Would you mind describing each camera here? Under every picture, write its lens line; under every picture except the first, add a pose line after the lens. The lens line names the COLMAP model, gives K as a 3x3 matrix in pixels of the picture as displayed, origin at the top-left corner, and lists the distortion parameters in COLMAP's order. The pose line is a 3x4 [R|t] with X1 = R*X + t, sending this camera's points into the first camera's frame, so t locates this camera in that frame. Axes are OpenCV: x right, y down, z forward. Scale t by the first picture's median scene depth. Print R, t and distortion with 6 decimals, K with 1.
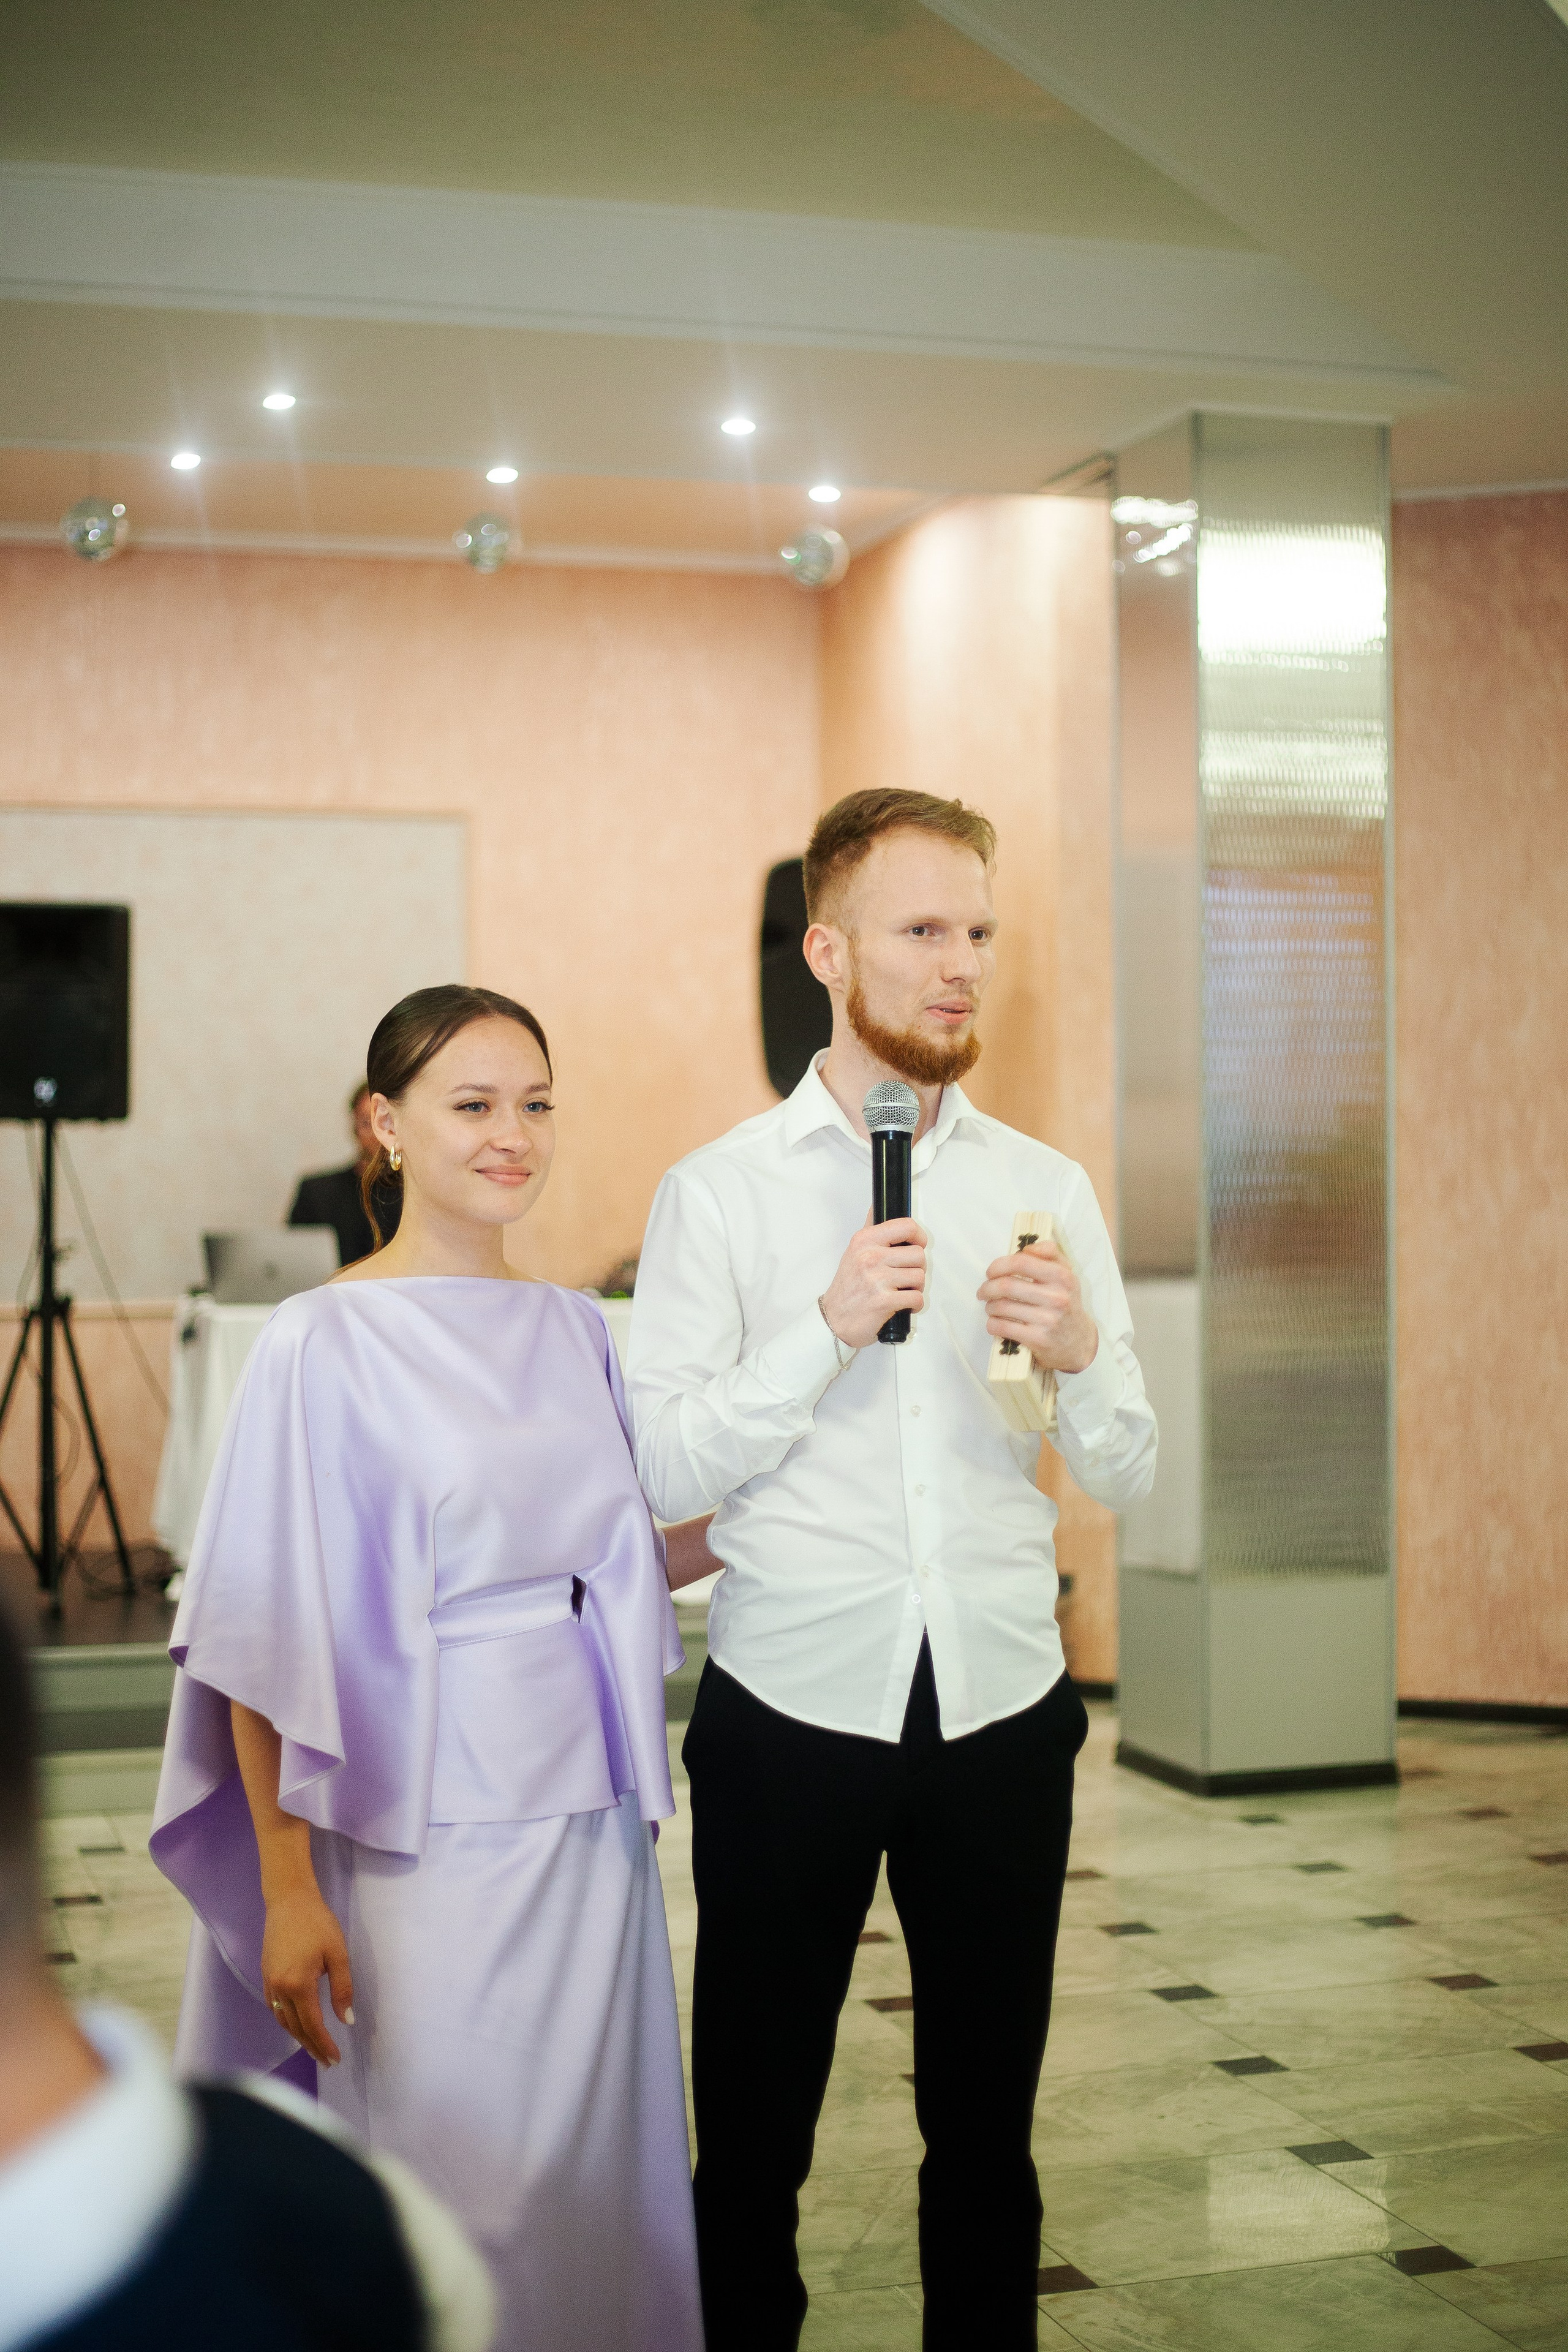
lens RADIAL K [[3436.2, 0, 811.2], [0, 3436.2, 1181.9], [0, 0, 1]] dist [-0.101367, -0.033356]
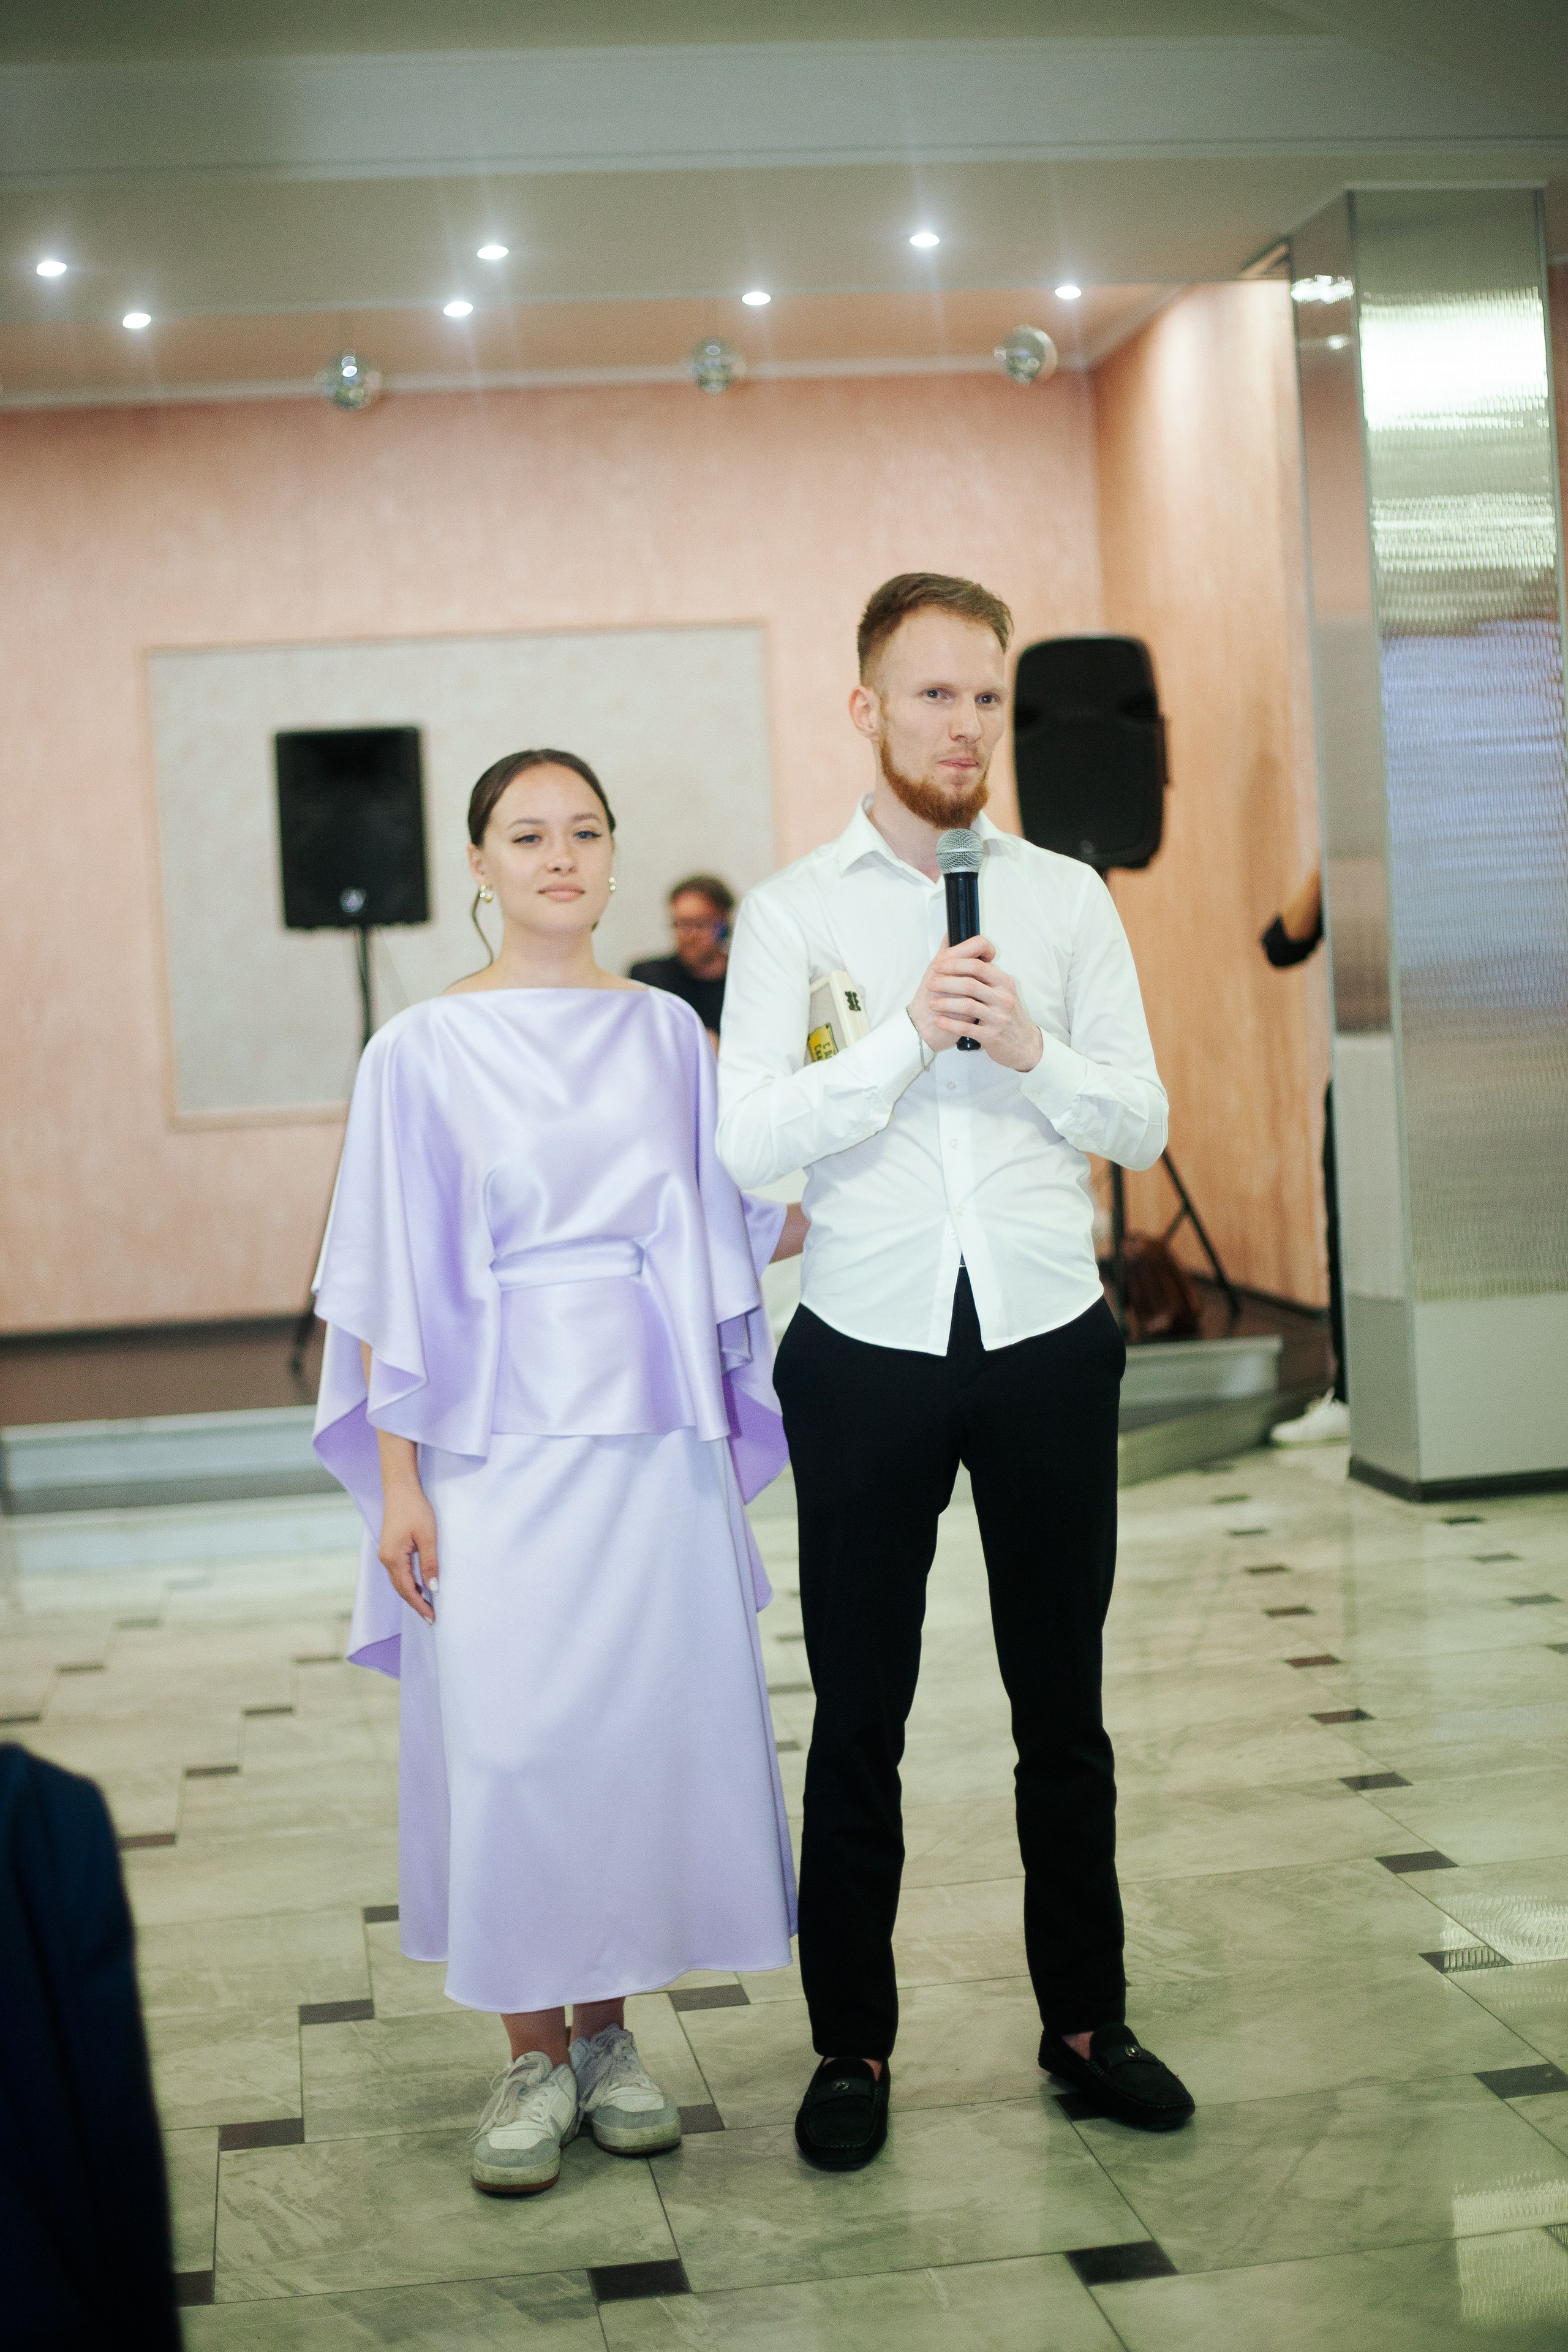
lens RADIAL K [[3445.0, 0, 812.1], [0, 3445.0, 1176.4], [0, 0, 1]] dist [-0.113257, -0.005492]
pose [[0.987114, -0.042768, -0.154197, 0.097139], [0.051063, 0.997431, 0.050241, 0.015378], [0.151652, -0.057468, 0.986762, -0.073654]]
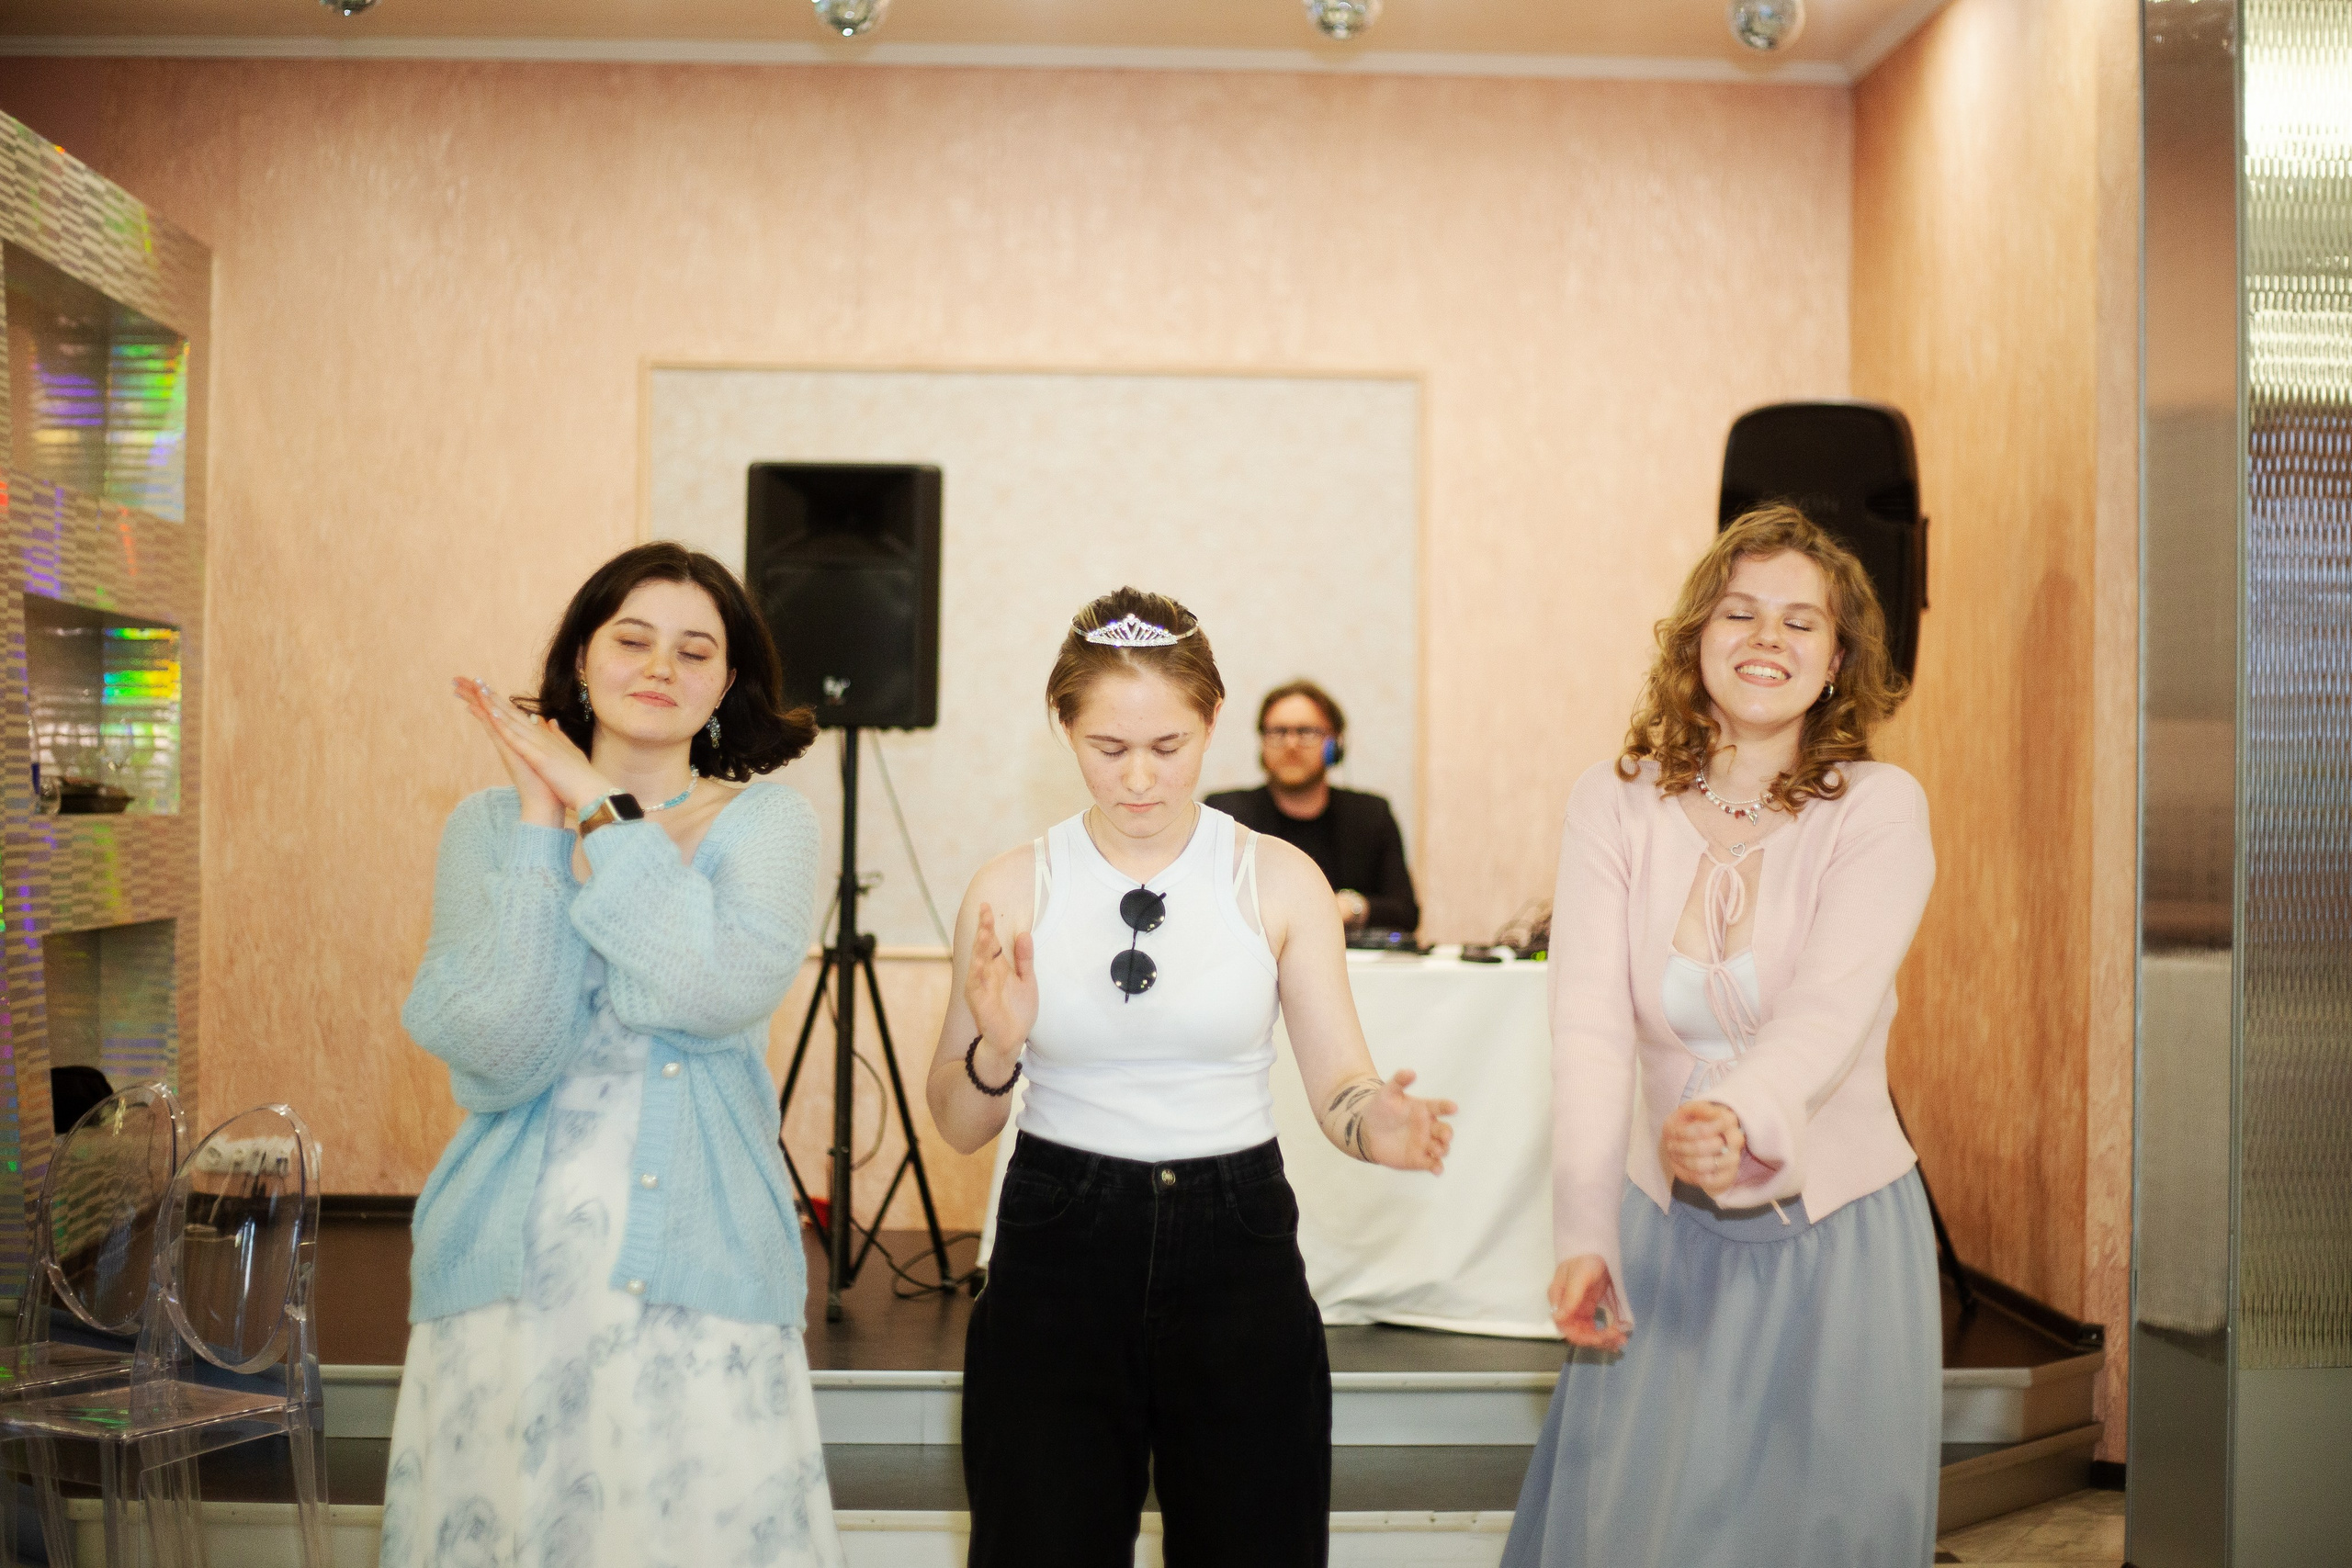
lens RADIAL K [[3435.9, 0, 1176.0], [0, 3435.9, 784.0], [0, 0, 1]] dist [-0.101367, -0.033356]
pose [[0.967215, 0.014347, -0.253554, 0.078067], [-0.017574, 0.999791, -0.010467, 0.004236], [0.253351, 0.014580, 0.967265, 0.237181]]
